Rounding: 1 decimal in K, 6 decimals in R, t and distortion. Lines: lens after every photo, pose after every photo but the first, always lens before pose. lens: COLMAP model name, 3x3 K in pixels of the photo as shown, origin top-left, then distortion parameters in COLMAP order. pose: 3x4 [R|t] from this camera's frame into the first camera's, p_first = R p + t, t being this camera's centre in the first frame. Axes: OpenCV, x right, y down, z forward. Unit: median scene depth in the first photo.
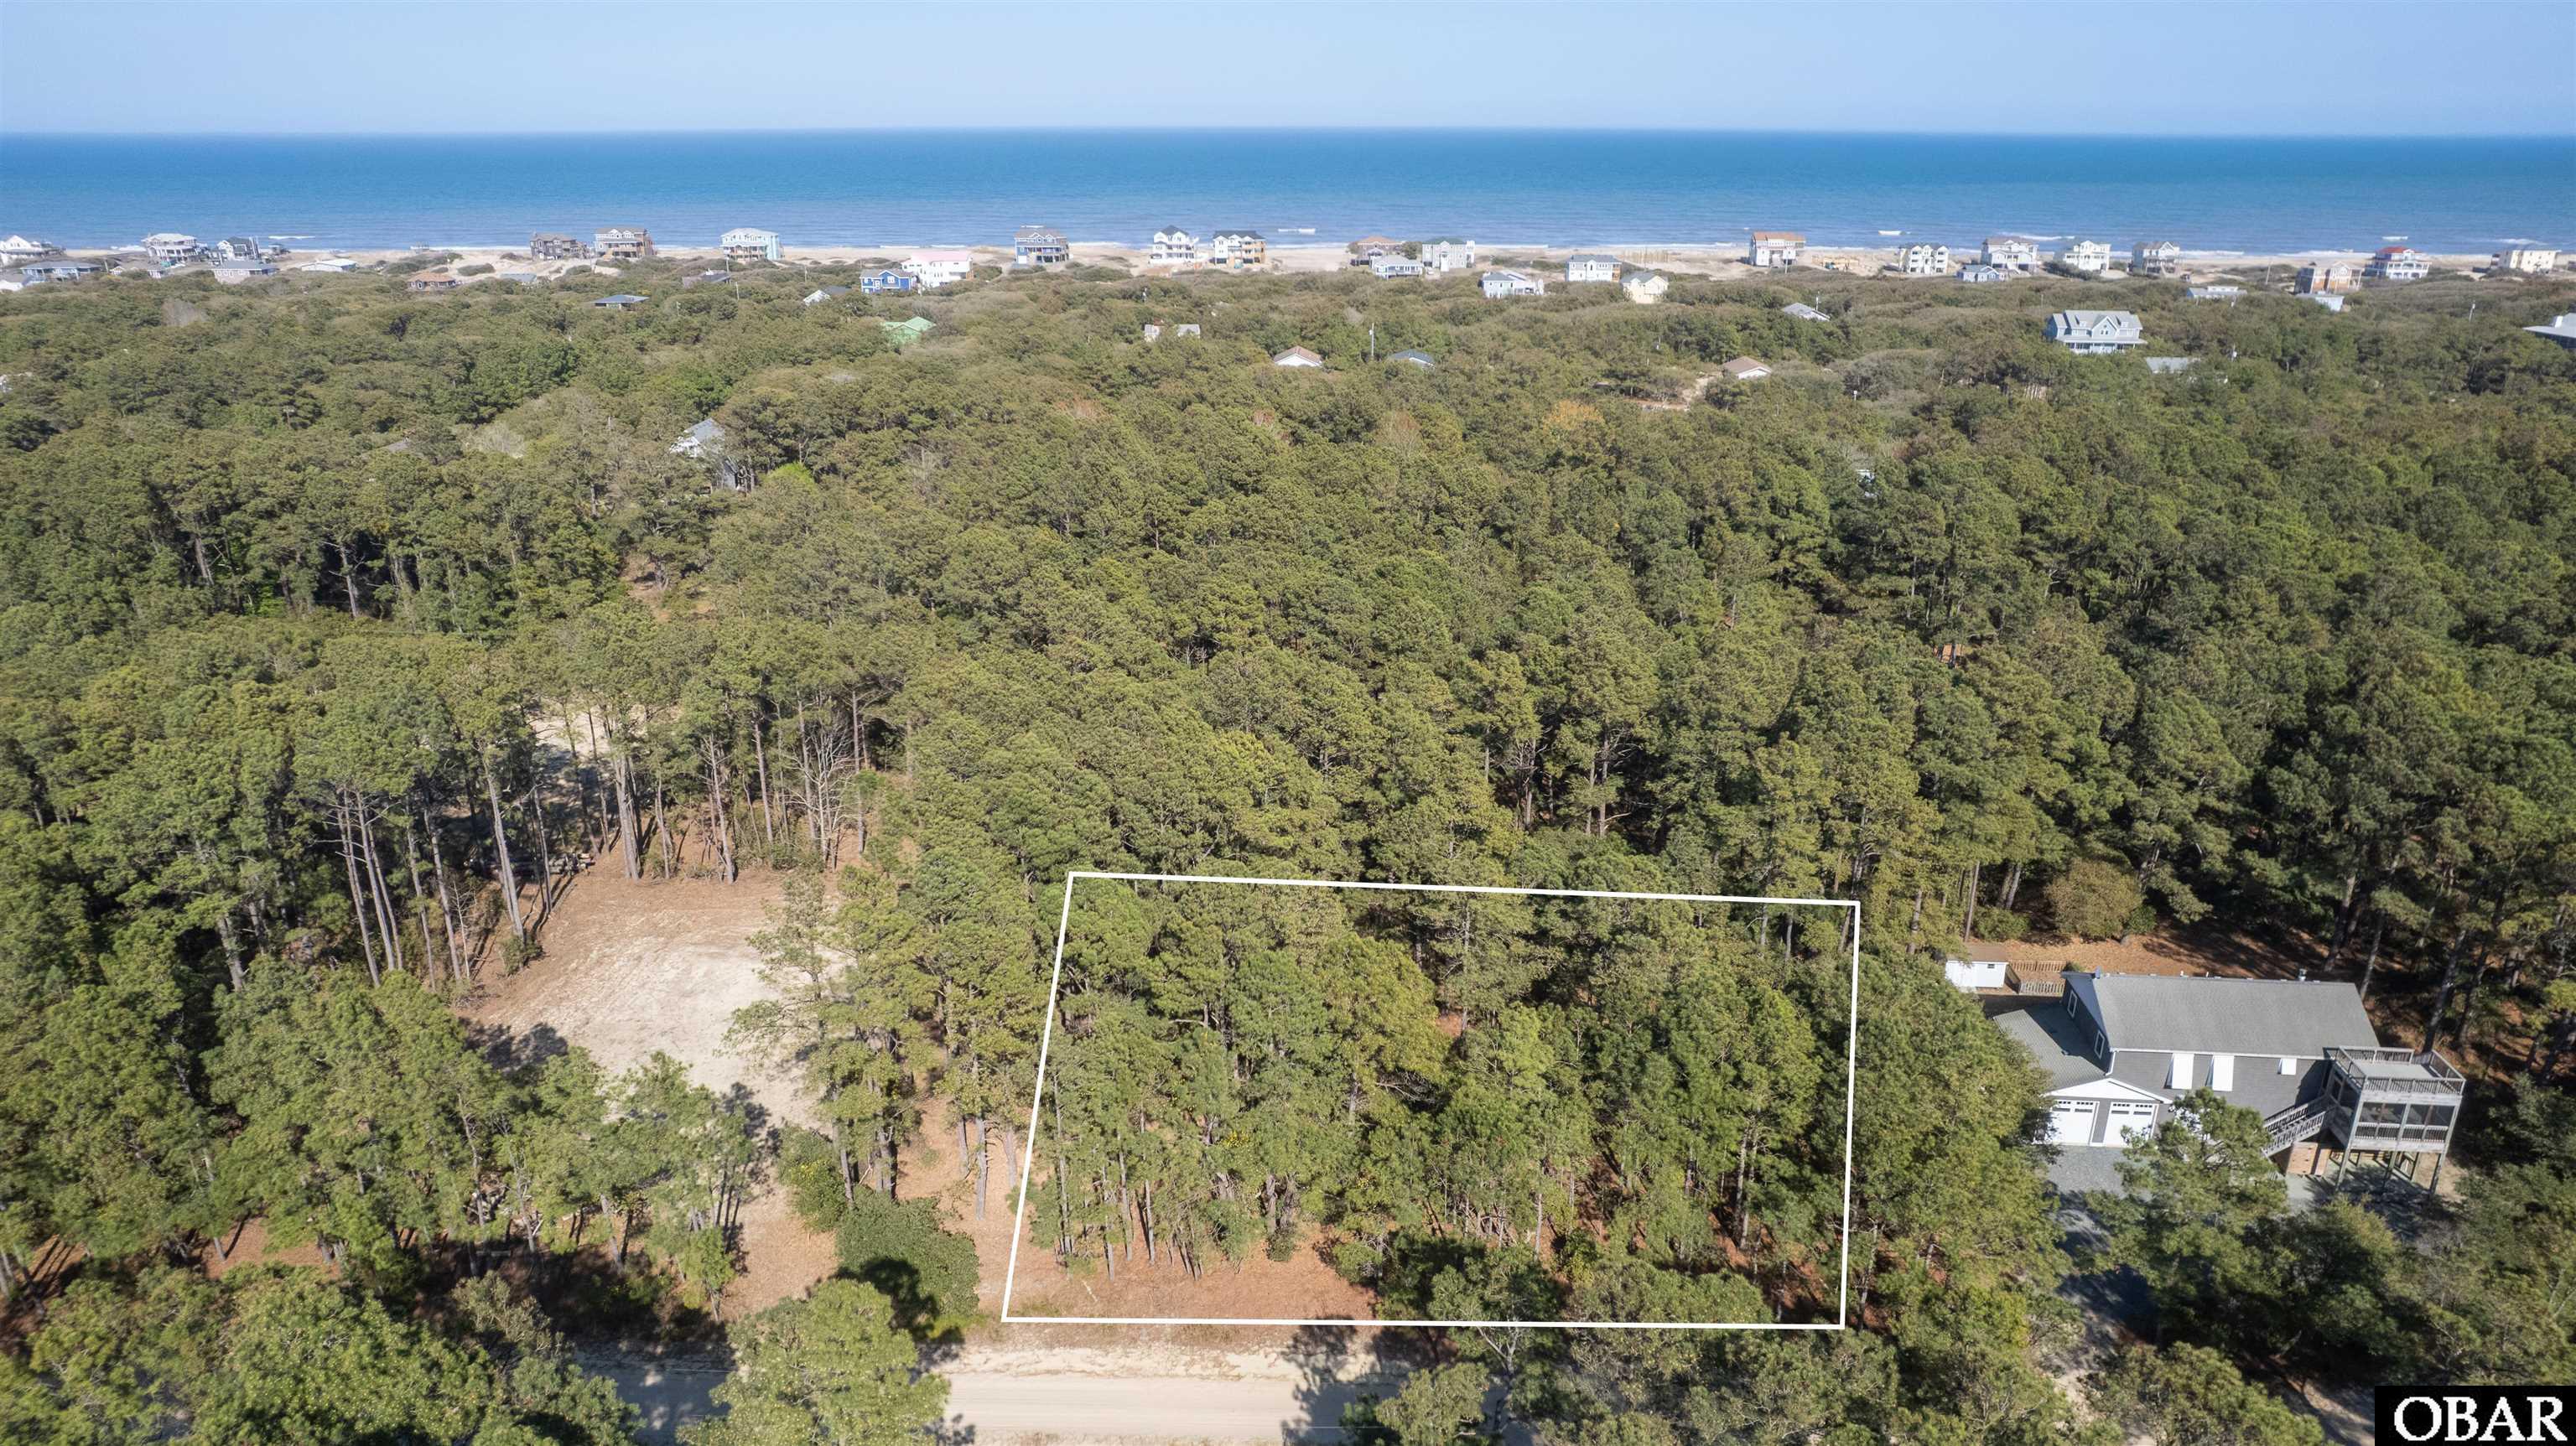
lens RADIAL K [[1717.1, 0, 1288.0], [0, 1717.1, 723.0], [0, 0, 1]] dist [-0.098156, 0.081256]
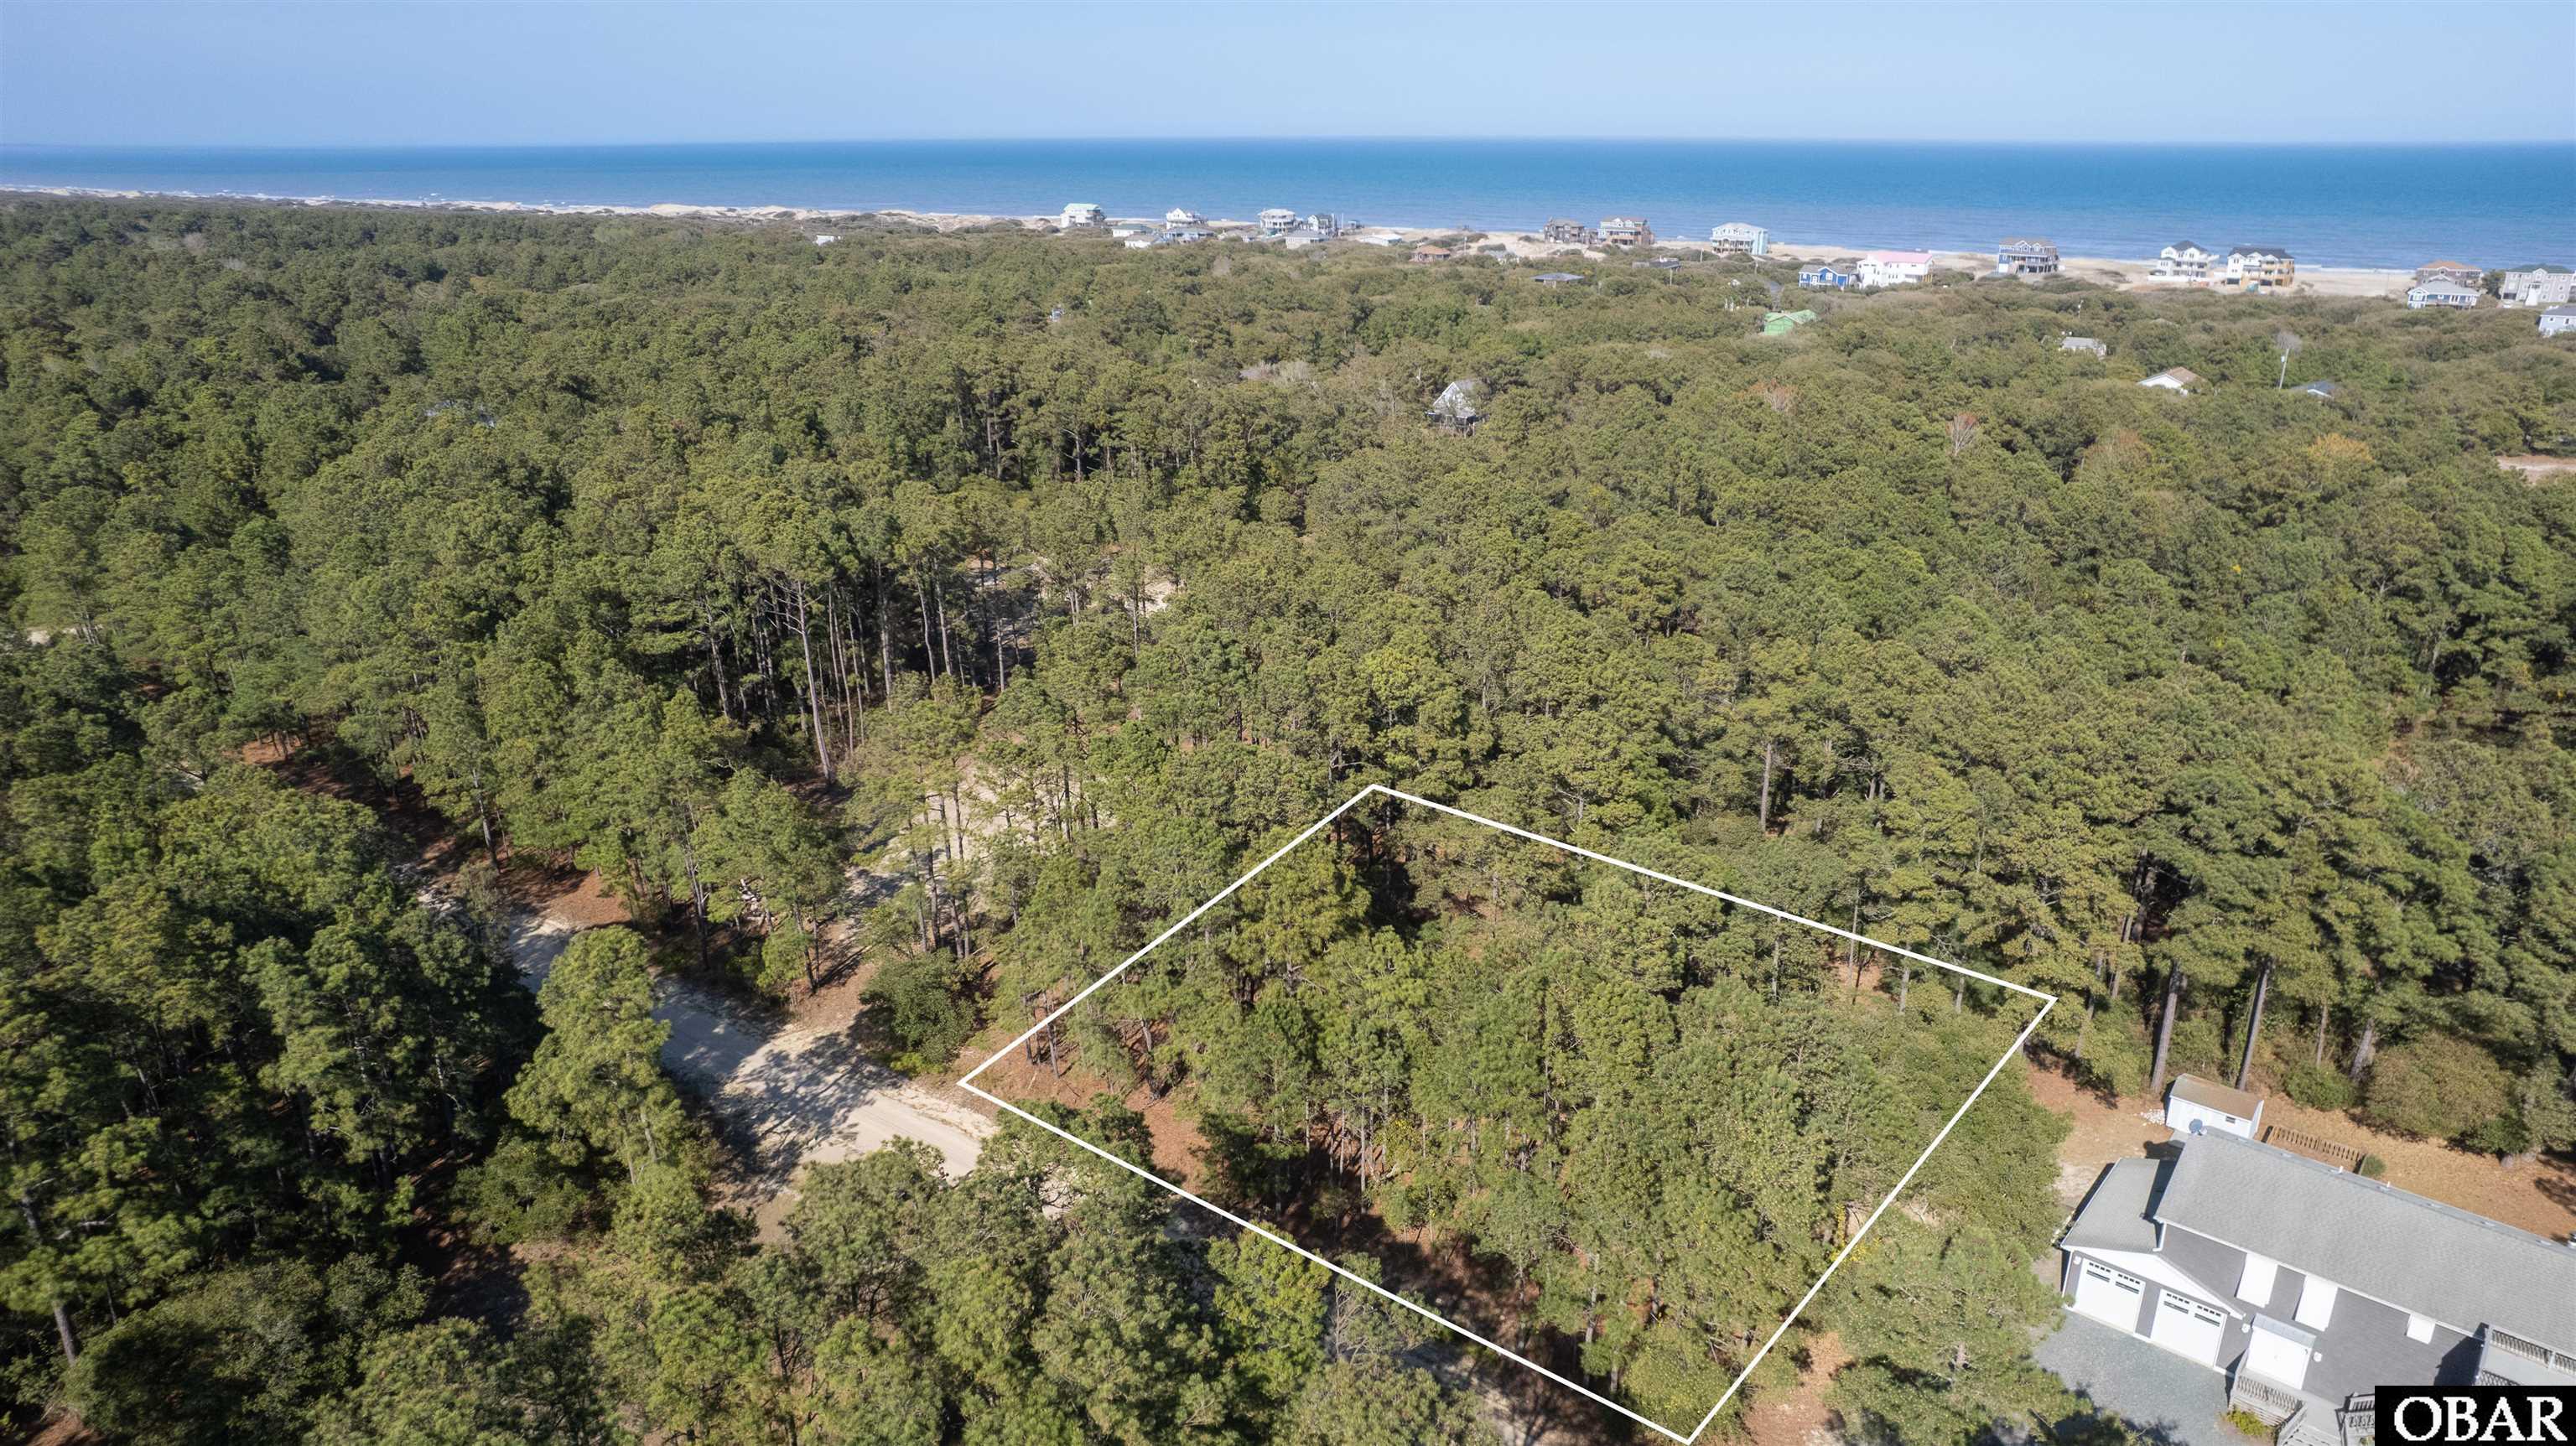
lens RADIAL K [[1675.1, 0, 1288.0], [0, 1675.1, 723.0], [0, 0, 1]] dist [-0.081463, 0.075758]
pose [[0.815451, 0.190345, -0.546633, 0.379808], [-0.189078, 0.980173, 0.059249, 0.000522], [0.547072, 0.055042, 0.835274, 0.094421]]
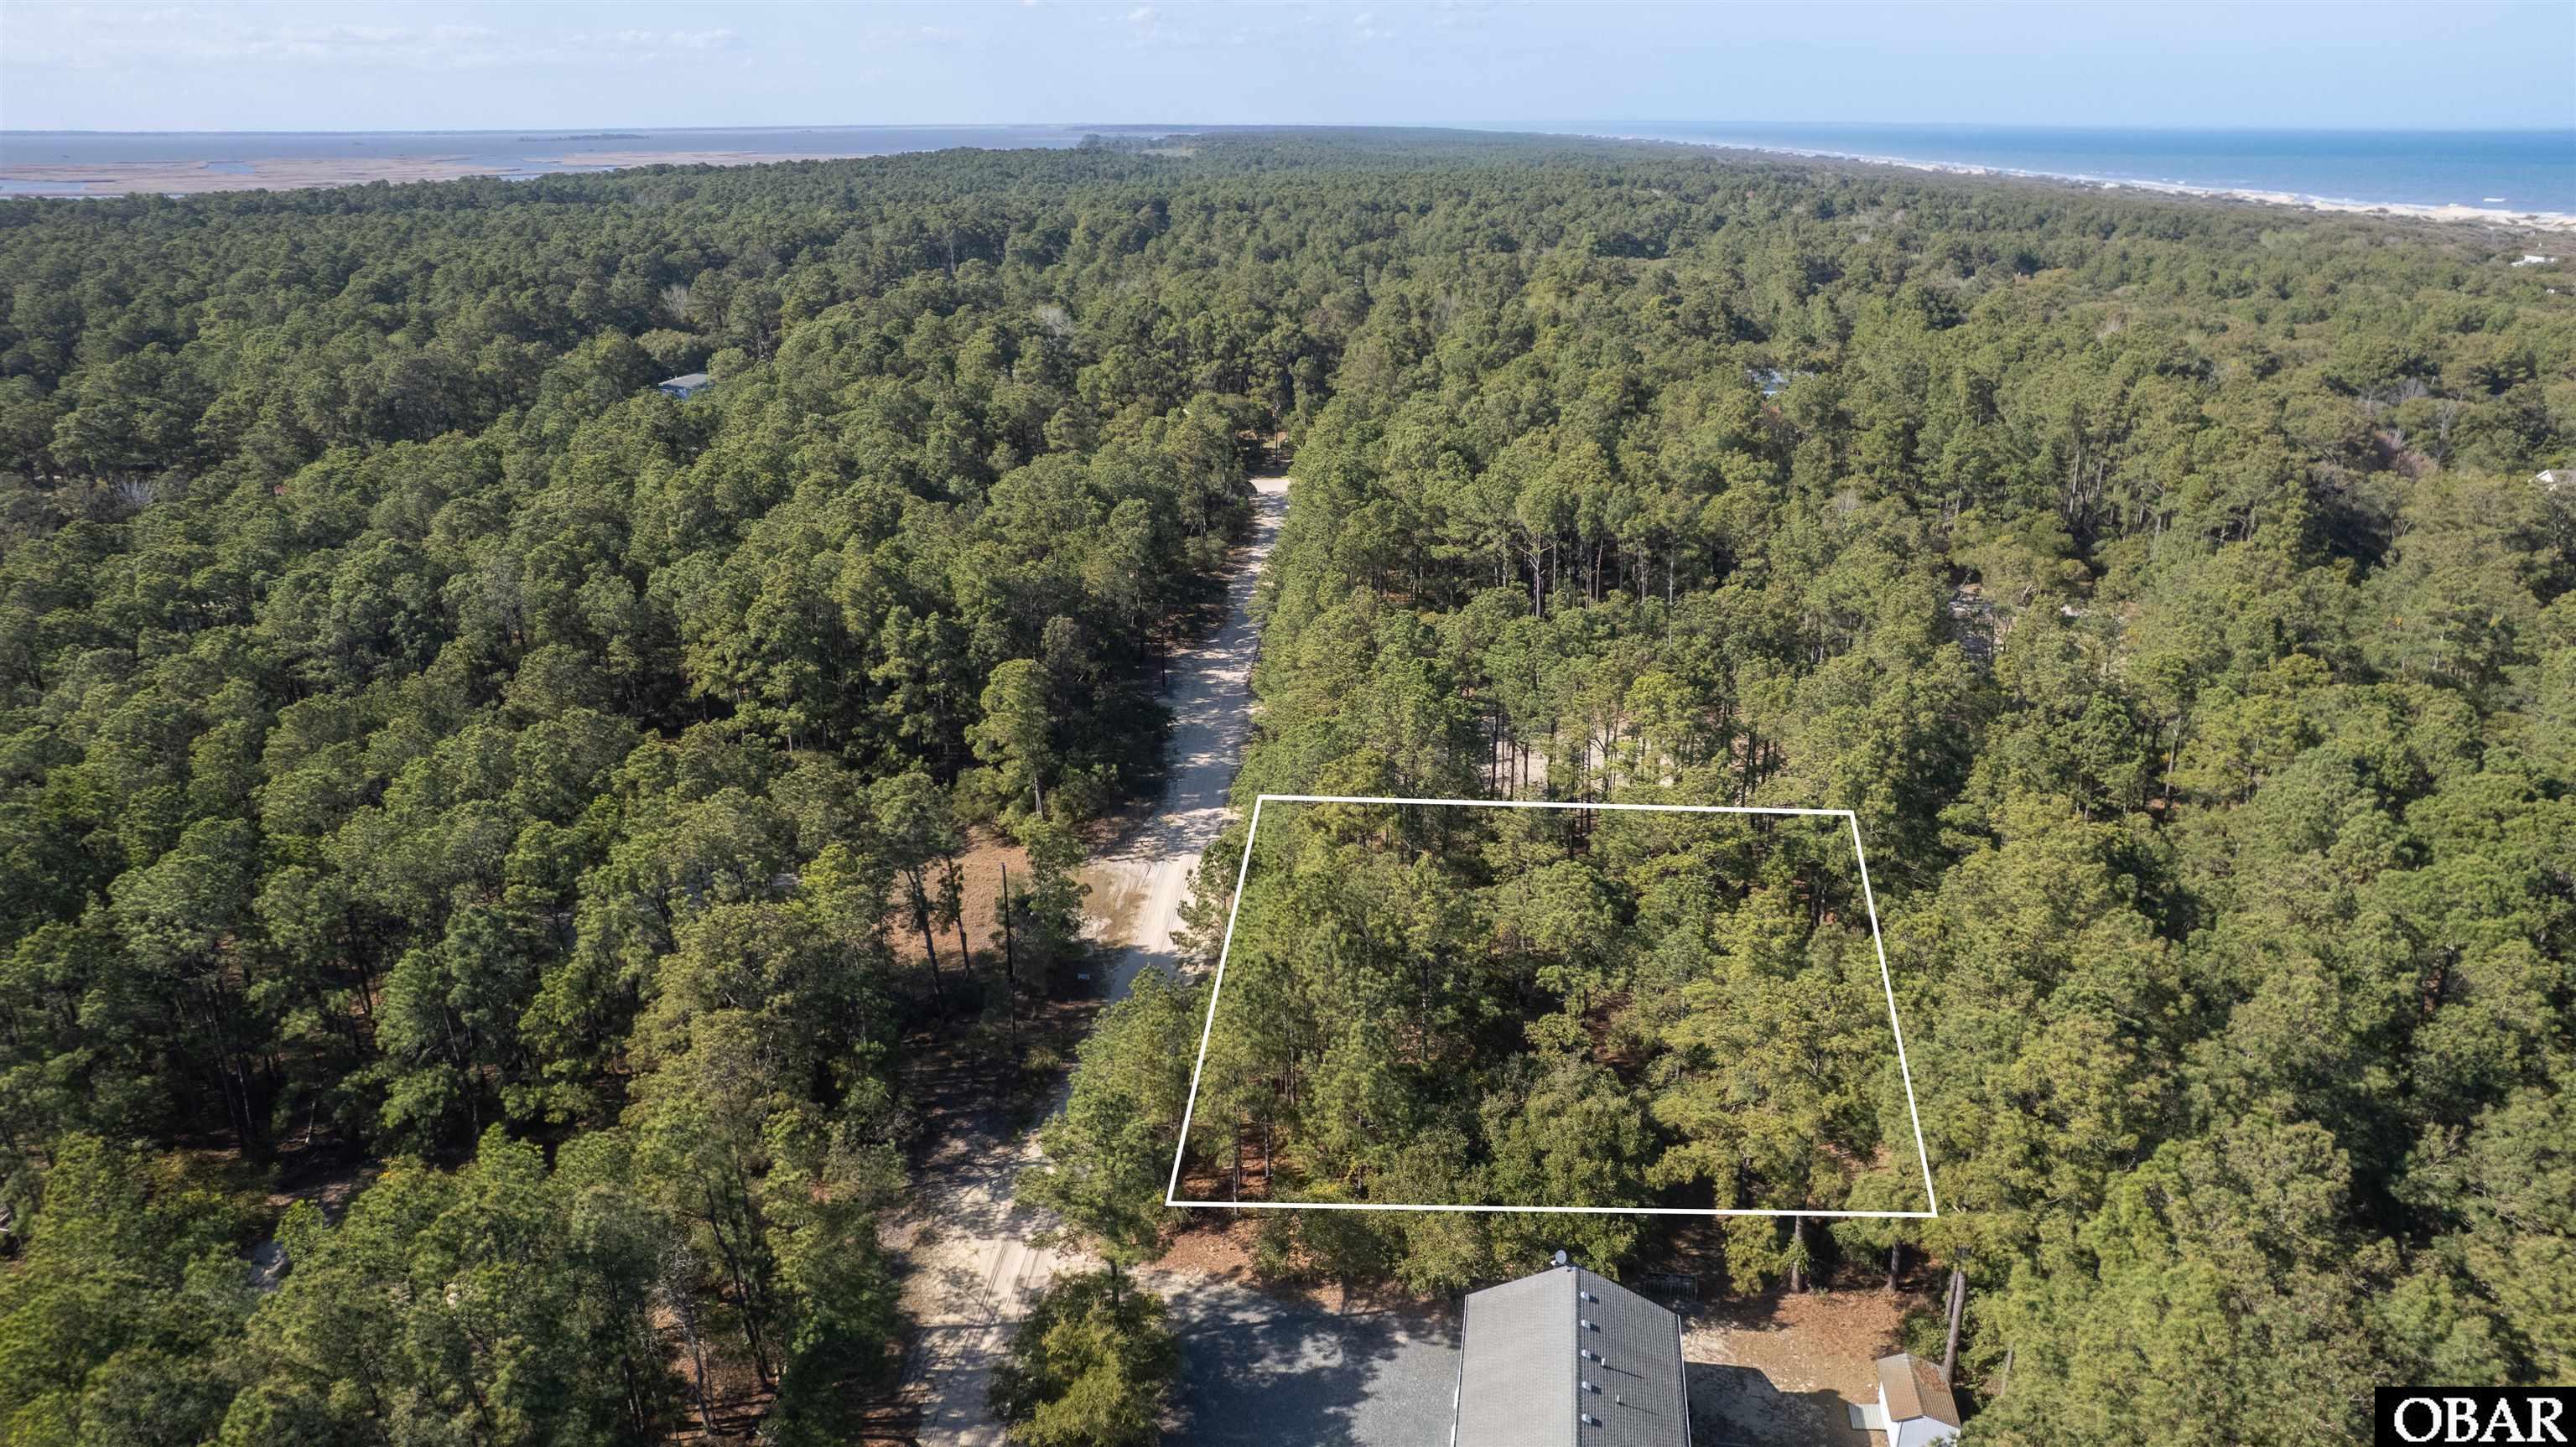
lens RADIAL K [[1675.2, 0, 1288.0], [0, 1675.2, 723.5], [0, 0, 1]] dist [-0.081463, 0.075758]
pose [[-0.050742, 0.341730, -0.938427, 0.810001], [-0.333727, 0.879823, 0.338435, -0.200913], [0.941303, 0.330351, 0.069401, 0.550861]]
